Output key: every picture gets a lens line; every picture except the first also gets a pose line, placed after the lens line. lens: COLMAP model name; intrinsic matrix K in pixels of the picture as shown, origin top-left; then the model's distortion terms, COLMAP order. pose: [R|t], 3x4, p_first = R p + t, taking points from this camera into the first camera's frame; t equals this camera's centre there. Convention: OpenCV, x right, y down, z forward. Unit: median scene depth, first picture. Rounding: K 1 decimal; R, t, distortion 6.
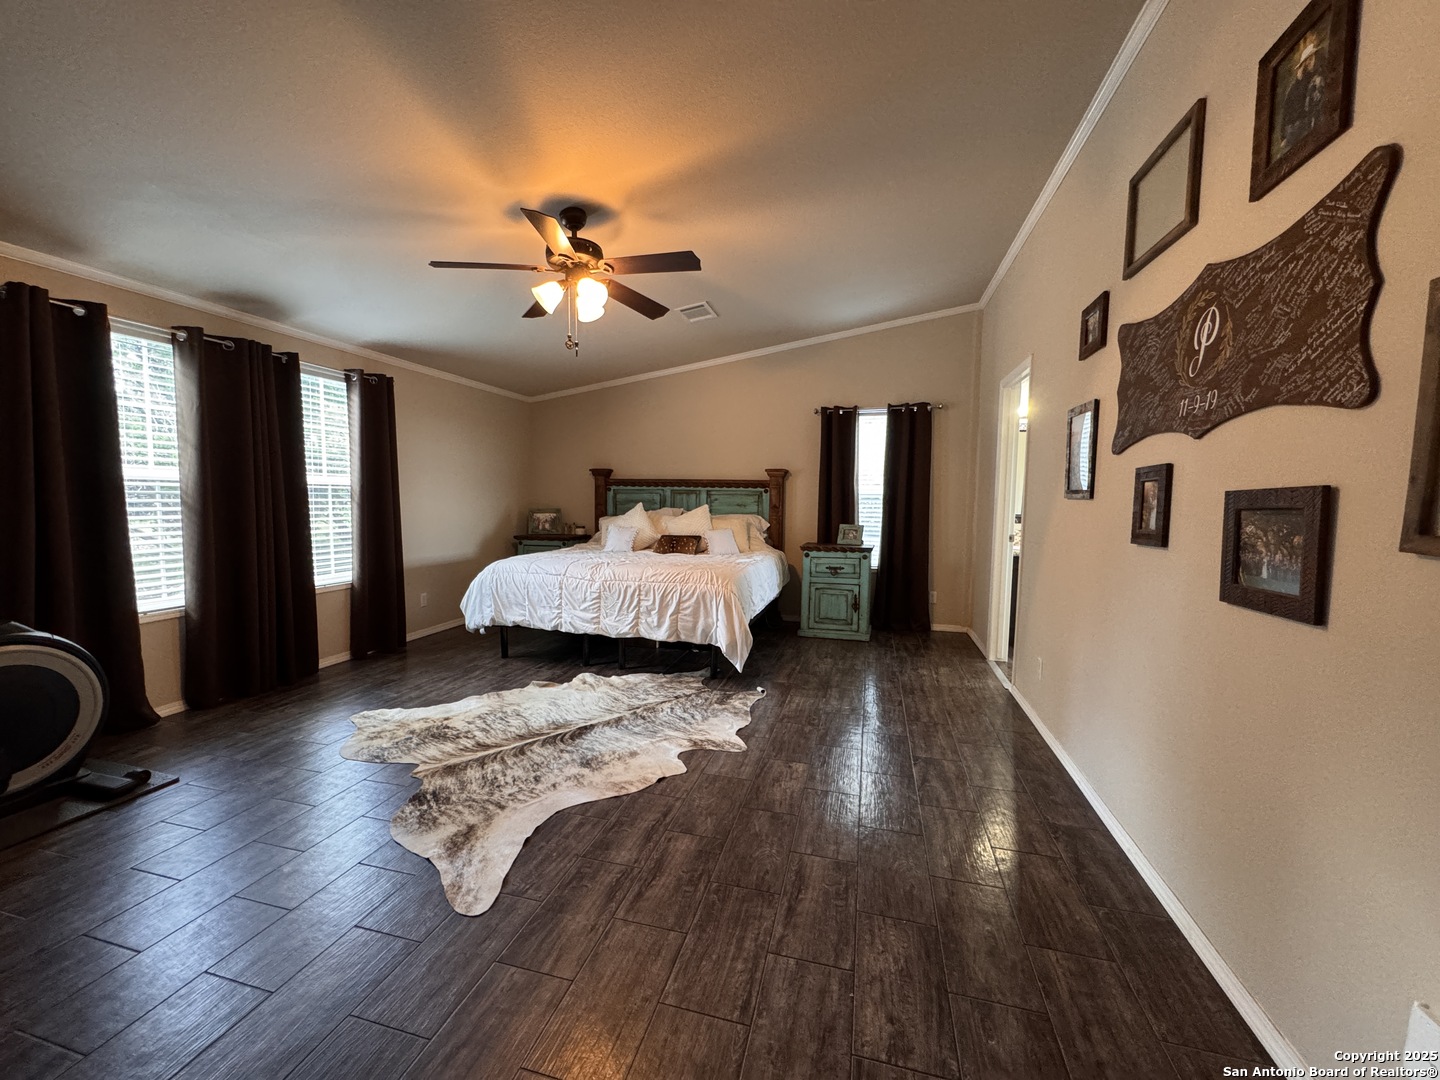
lens RADIAL K [[578.1, 0, 721.1], [0, 578.1, 537.6], [0, 0, 1]] dist [-0.004127, 0.000725]
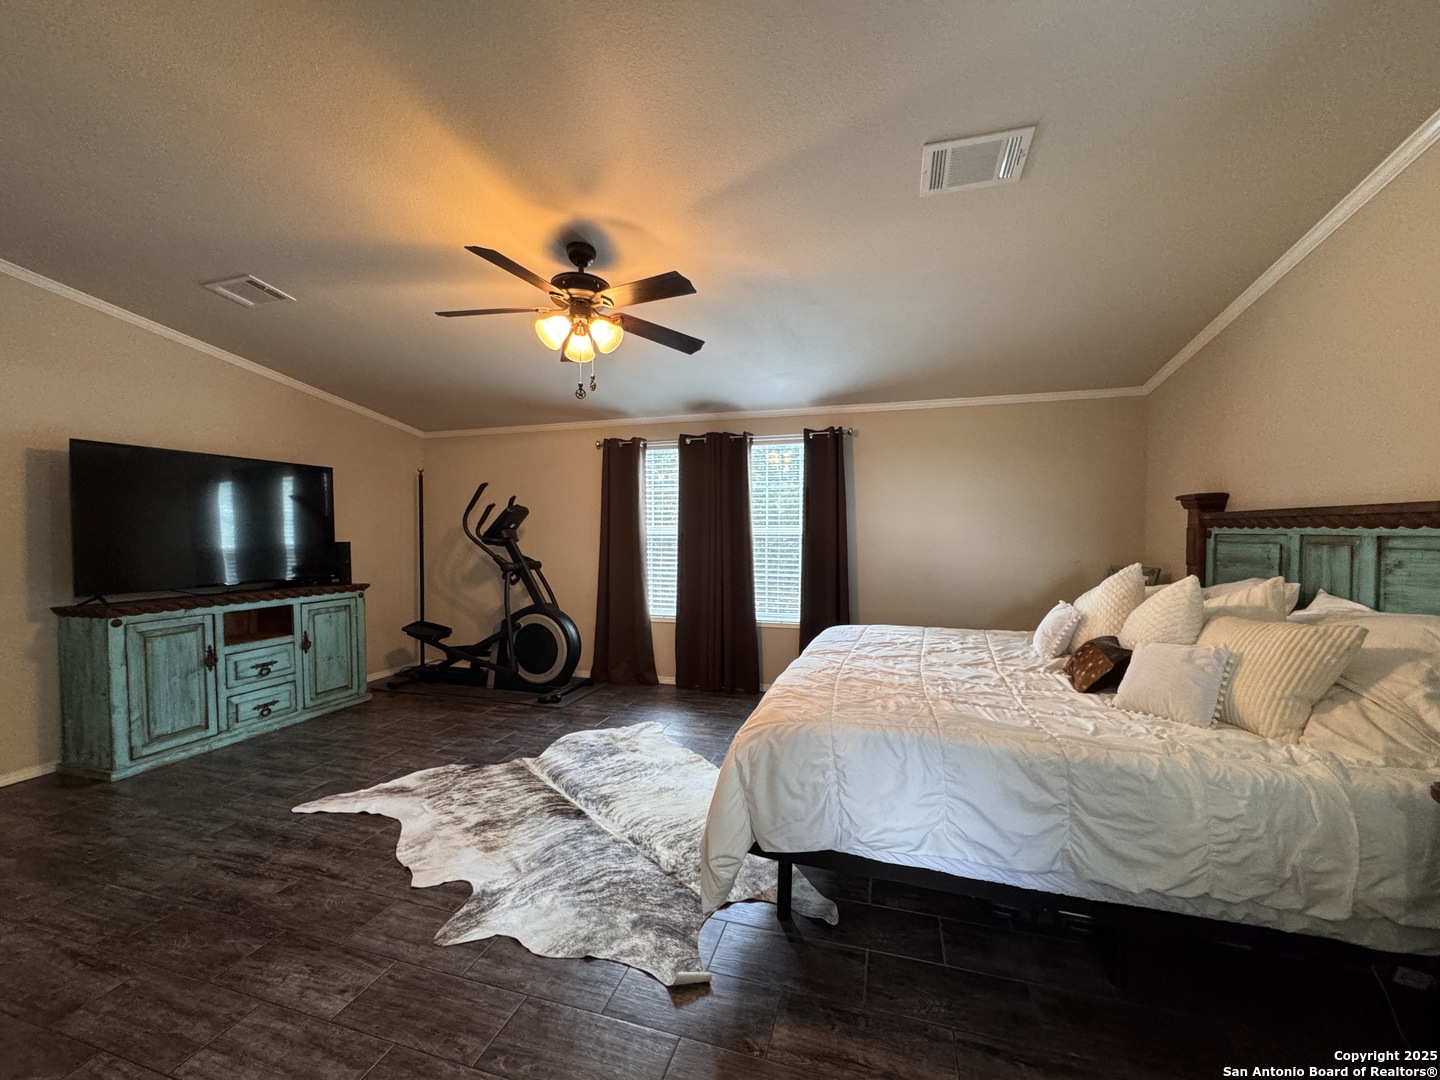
lens RADIAL K [[578.1, 0, 722.5], [0, 578.1, 543.0], [0, 0, 1]] dist [-0.004127, 0.000725]
pose [[-0.035574, 0.008305, -0.999333, 0.648546], [-0.069827, 0.997501, 0.010776, -0.108685], [0.996925, 0.070164, -0.034905, 1.254603]]
